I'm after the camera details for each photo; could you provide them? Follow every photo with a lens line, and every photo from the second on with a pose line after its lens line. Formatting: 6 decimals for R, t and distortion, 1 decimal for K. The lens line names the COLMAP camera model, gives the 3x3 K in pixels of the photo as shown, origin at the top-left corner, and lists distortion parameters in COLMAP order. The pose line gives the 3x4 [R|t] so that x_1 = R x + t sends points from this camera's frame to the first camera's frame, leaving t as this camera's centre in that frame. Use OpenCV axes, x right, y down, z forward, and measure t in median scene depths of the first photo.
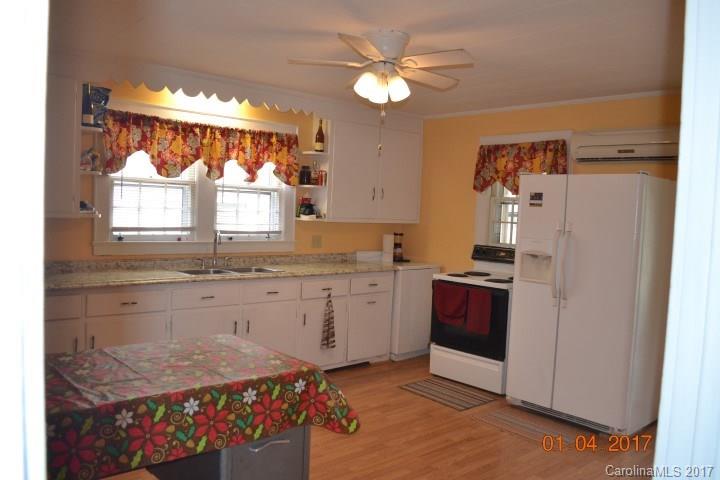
lens RADIAL K [[563.9, 0, 360.0], [0, 563.9, 240.0], [0, 0, 1]] dist [-0.097183, 0.000769]
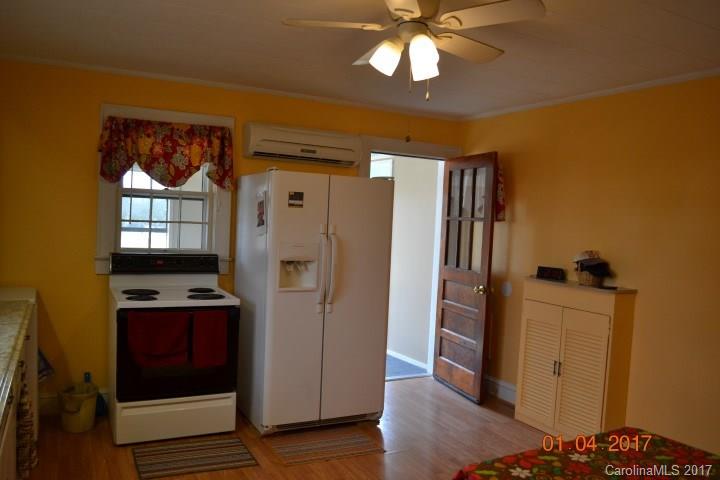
lens RADIAL K [[563.9, 0, 360.0], [0, 563.9, 240.0], [0, 0, 1]] dist [-0.097183, 0.000769]
pose [[0.251224, -0.063344, 0.965854, -0.457402], [0.018118, 0.997989, 0.060739, -0.051737], [-0.967759, 0.002241, 0.251866, 0.572956]]
